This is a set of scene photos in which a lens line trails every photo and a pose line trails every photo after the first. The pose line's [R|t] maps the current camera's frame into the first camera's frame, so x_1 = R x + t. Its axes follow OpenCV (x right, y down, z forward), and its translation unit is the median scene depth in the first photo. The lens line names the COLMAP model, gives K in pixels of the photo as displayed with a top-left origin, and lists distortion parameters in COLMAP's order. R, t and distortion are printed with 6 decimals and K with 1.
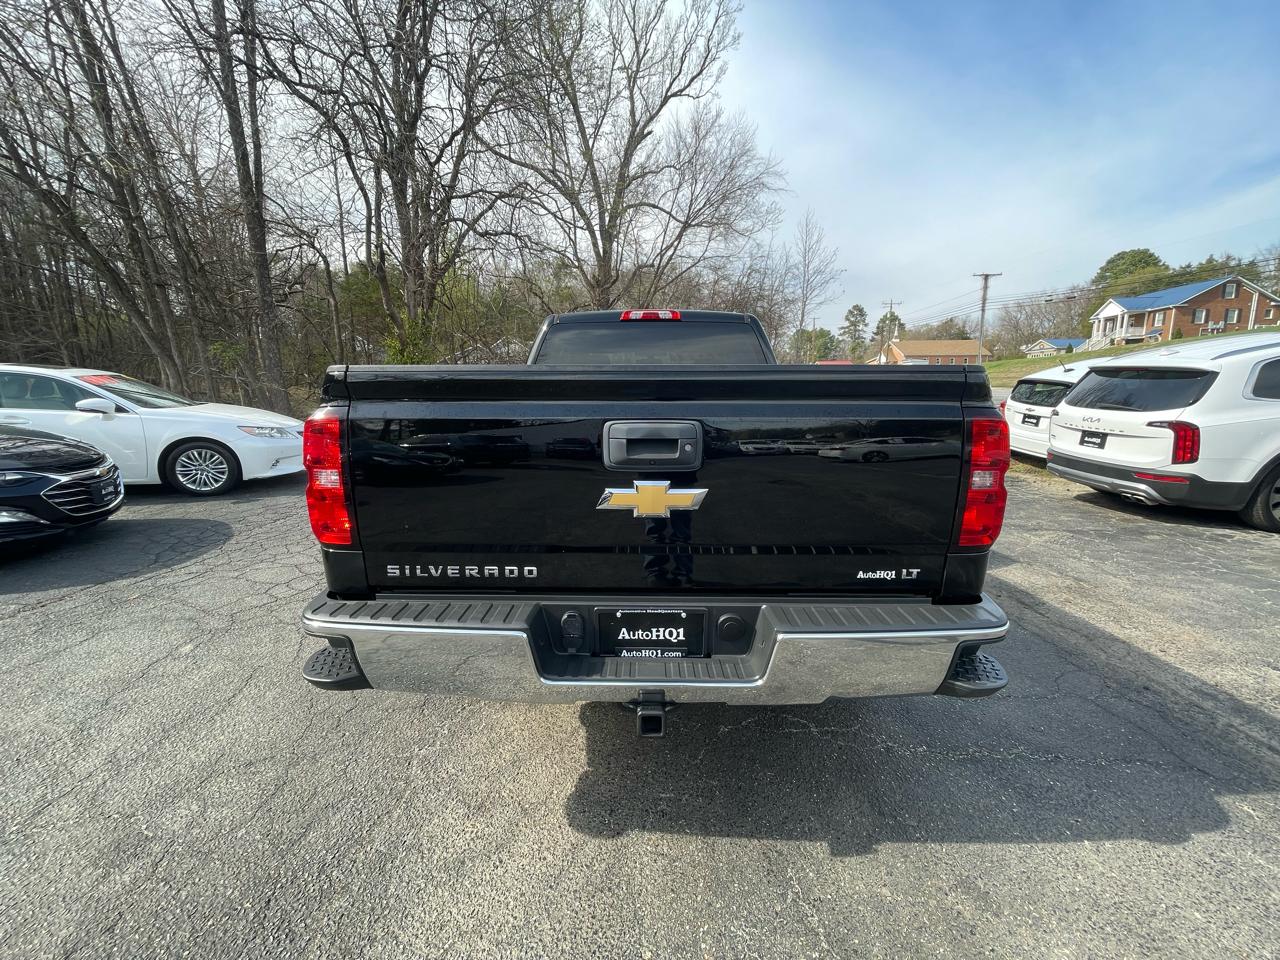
lens RADIAL K [[517.1, 0, 640.0], [0, 517.1, 480.0], [0, 0, 1]] dist [0.000209, -0.000618]
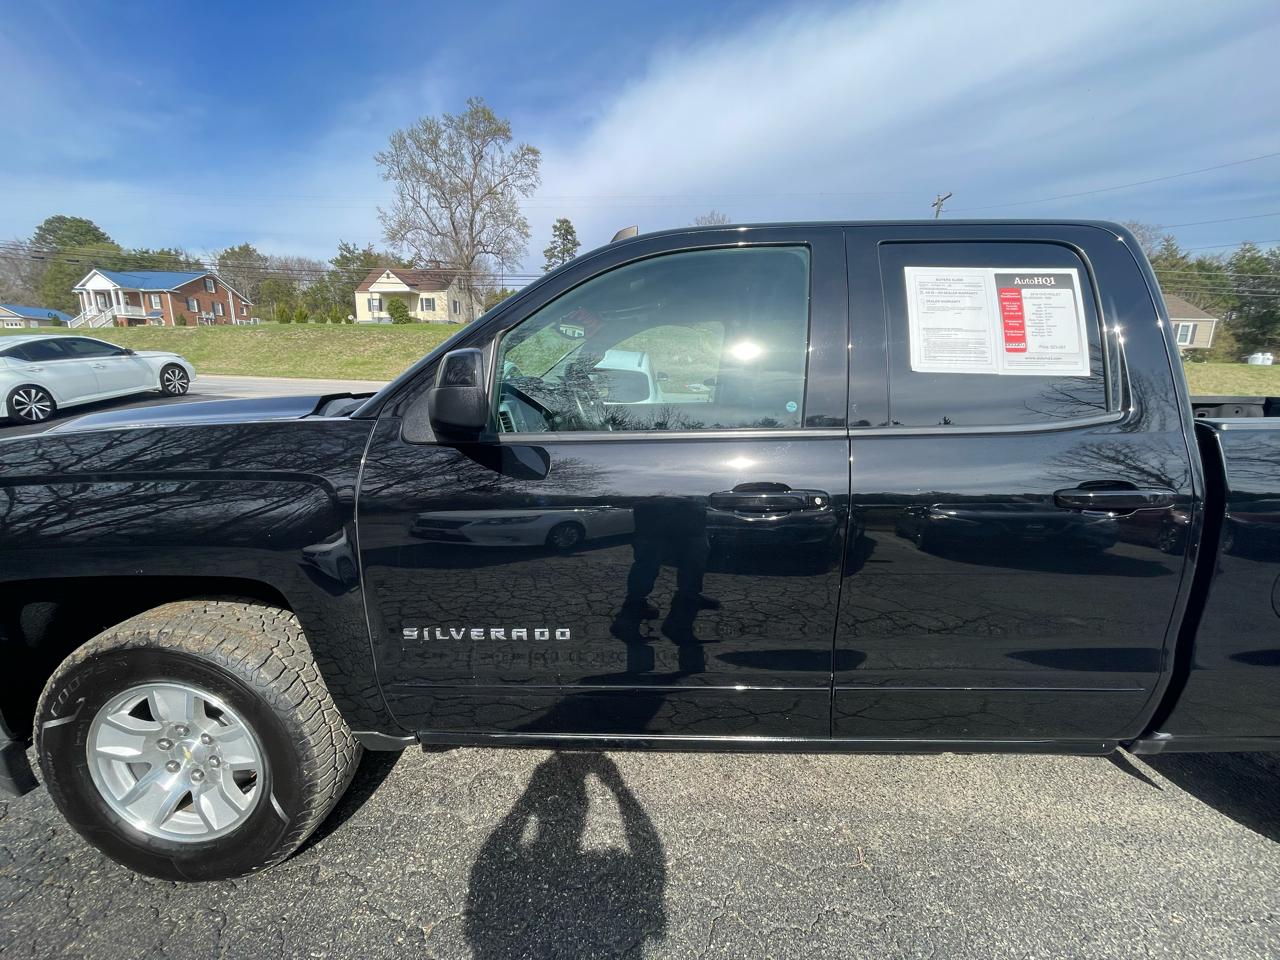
lens RADIAL K [[517.1, 0, 640.0], [0, 517.1, 480.0], [0, 0, 1]] dist [0.000209, -0.000618]
pose [[0.007062, -0.187363, 0.982265, -0.073671], [0.153150, 0.970904, 0.184094, -0.029583], [-0.988178, 0.149134, 0.035551, 0.162670]]
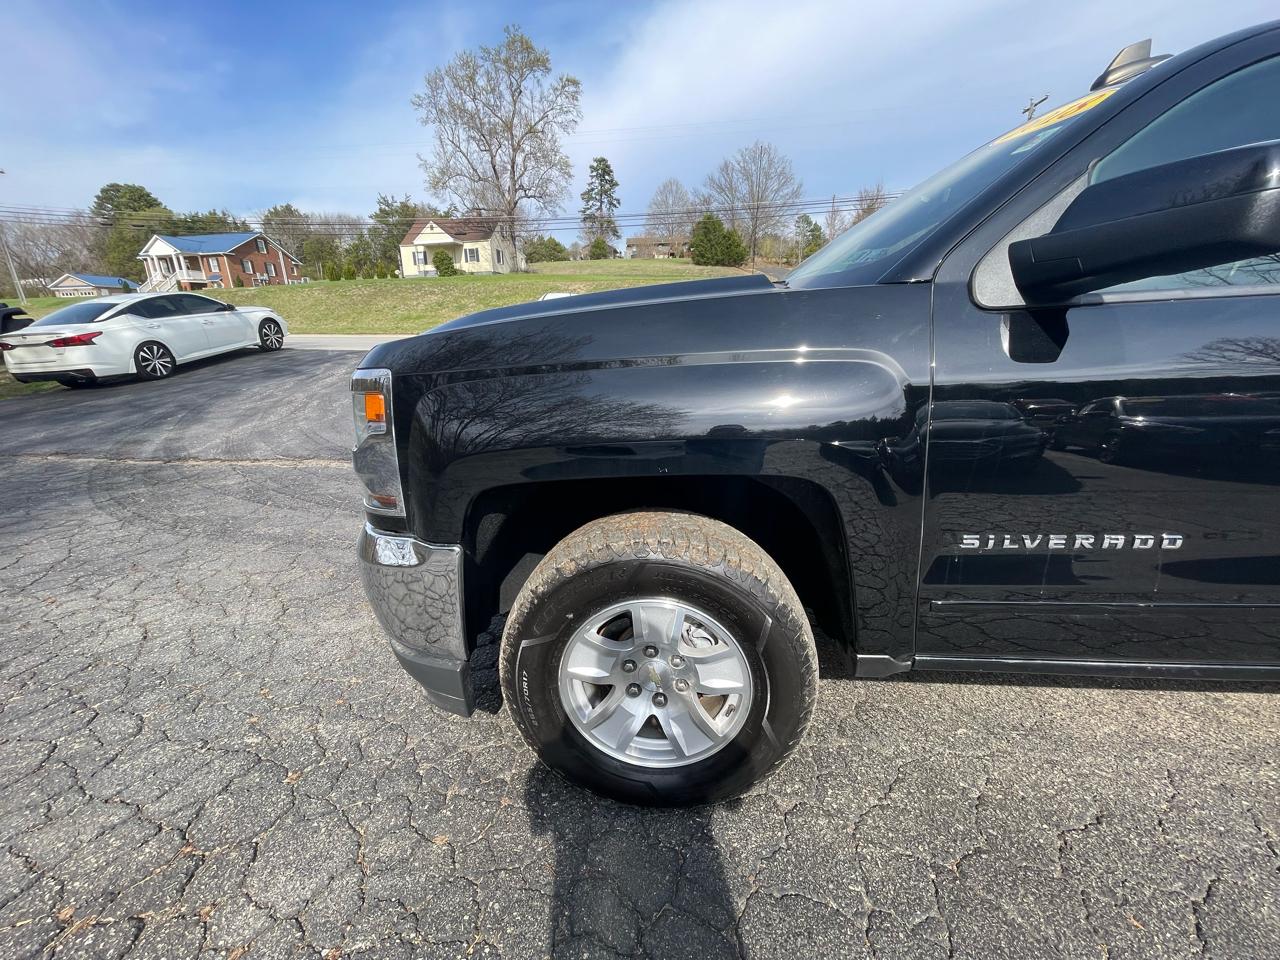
lens RADIAL K [[517.1, 0, 640.0], [0, 517.1, 480.0], [0, 0, 1]] dist [0.000209, -0.000618]
pose [[0.075550, -0.278848, 0.957359, -0.069230], [0.185911, 0.947207, 0.261220, -0.030083], [-0.979658, 0.158248, 0.123402, 0.201954]]
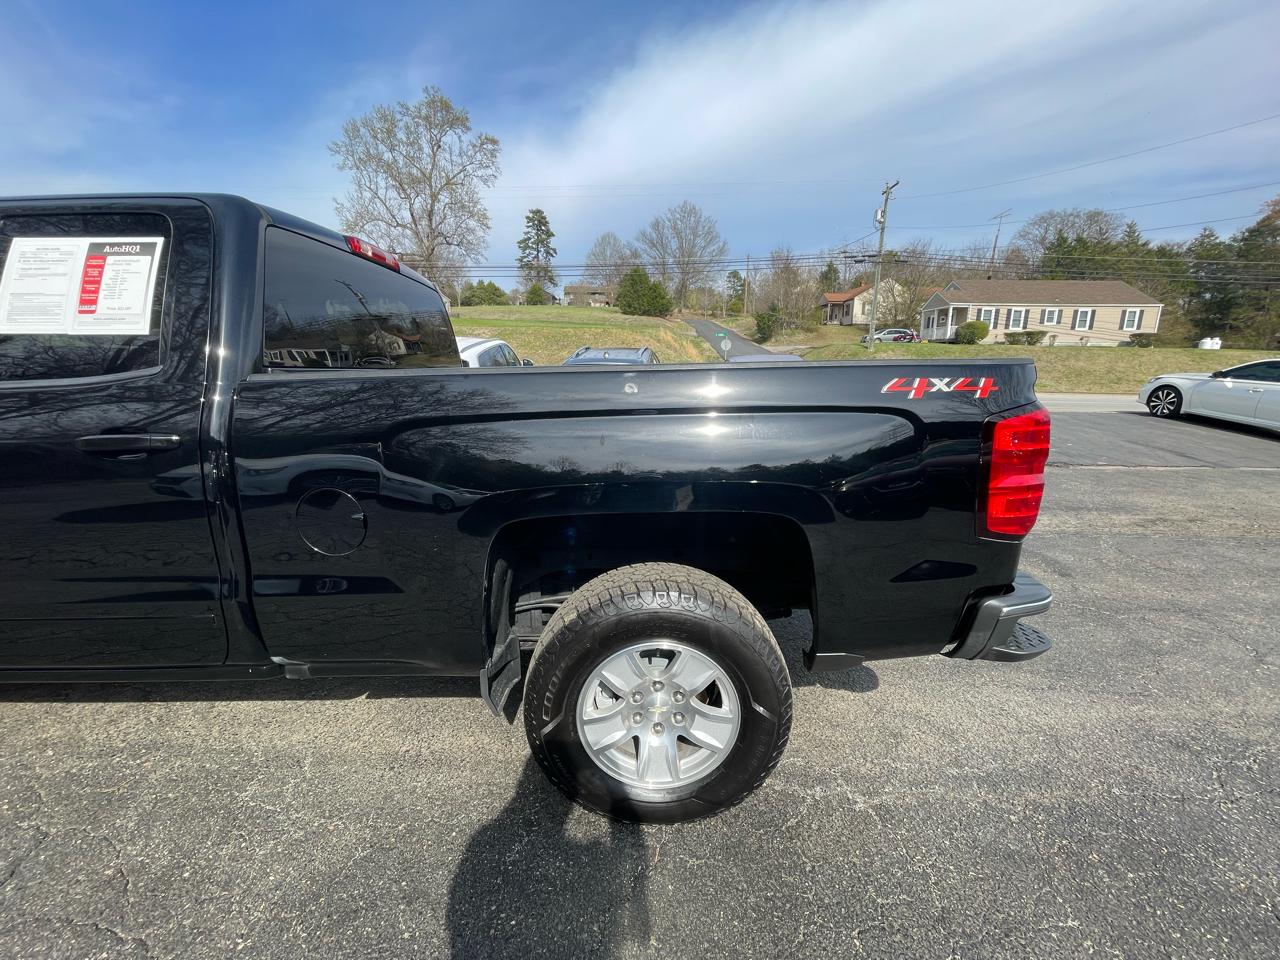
lens RADIAL K [[517.1, 0, 640.0], [0, 517.1, 480.0], [0, 0, 1]] dist [0.000209, -0.000618]
pose [[-0.013818, -0.201854, 0.979318, -0.079238], [0.164088, 0.965676, 0.201357, -0.014329], [-0.986349, 0.163477, 0.019778, 0.086464]]
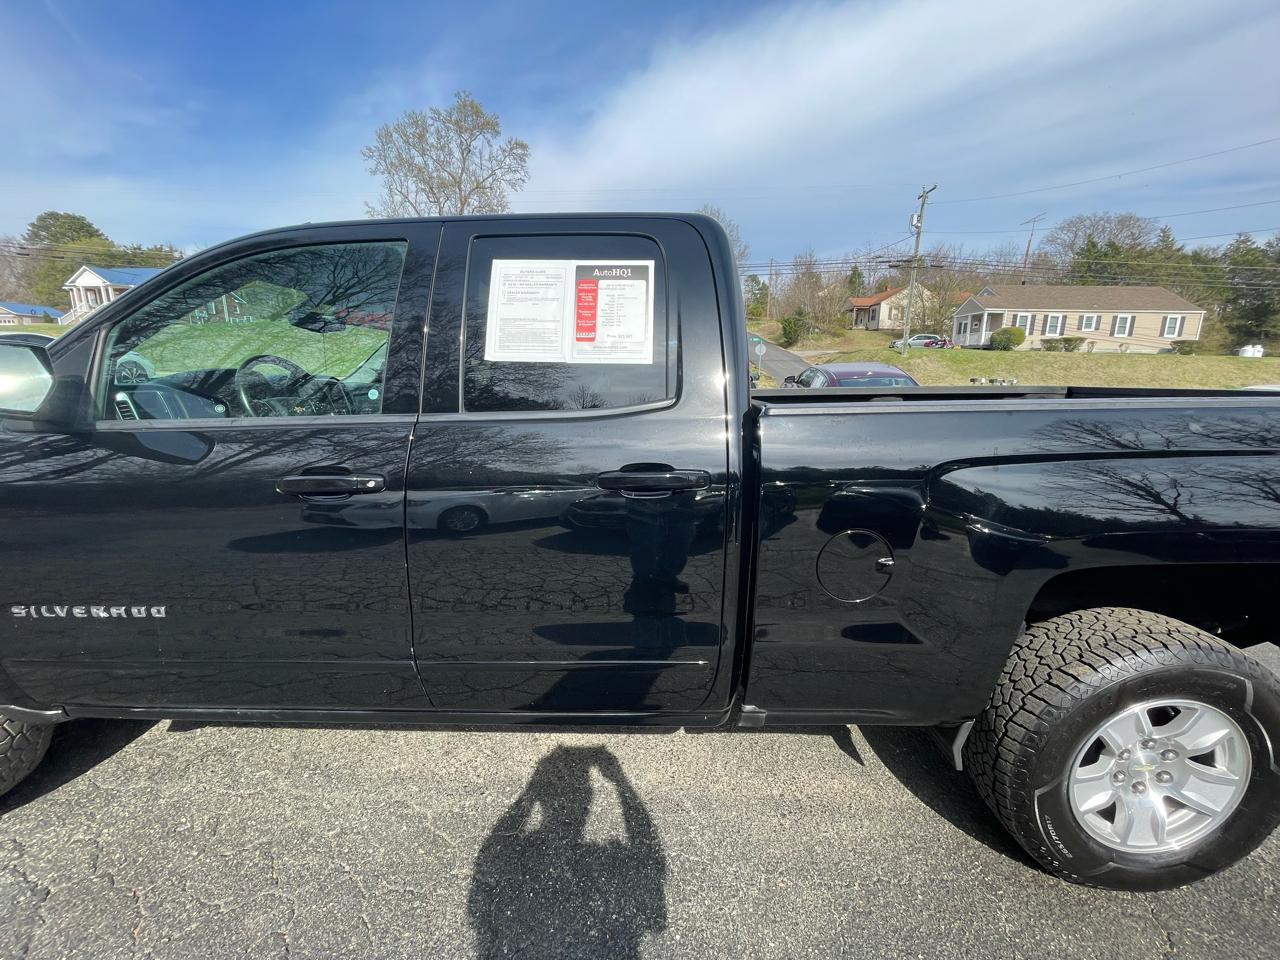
lens RADIAL K [[517.1, 0, 640.0], [0, 517.1, 480.0], [0, 0, 1]] dist [0.000209, -0.000618]
pose [[0.008408, -0.196766, 0.980414, -0.075521], [0.156801, 0.968580, 0.193046, -0.023698], [-0.987594, 0.152107, 0.038997, 0.128573]]
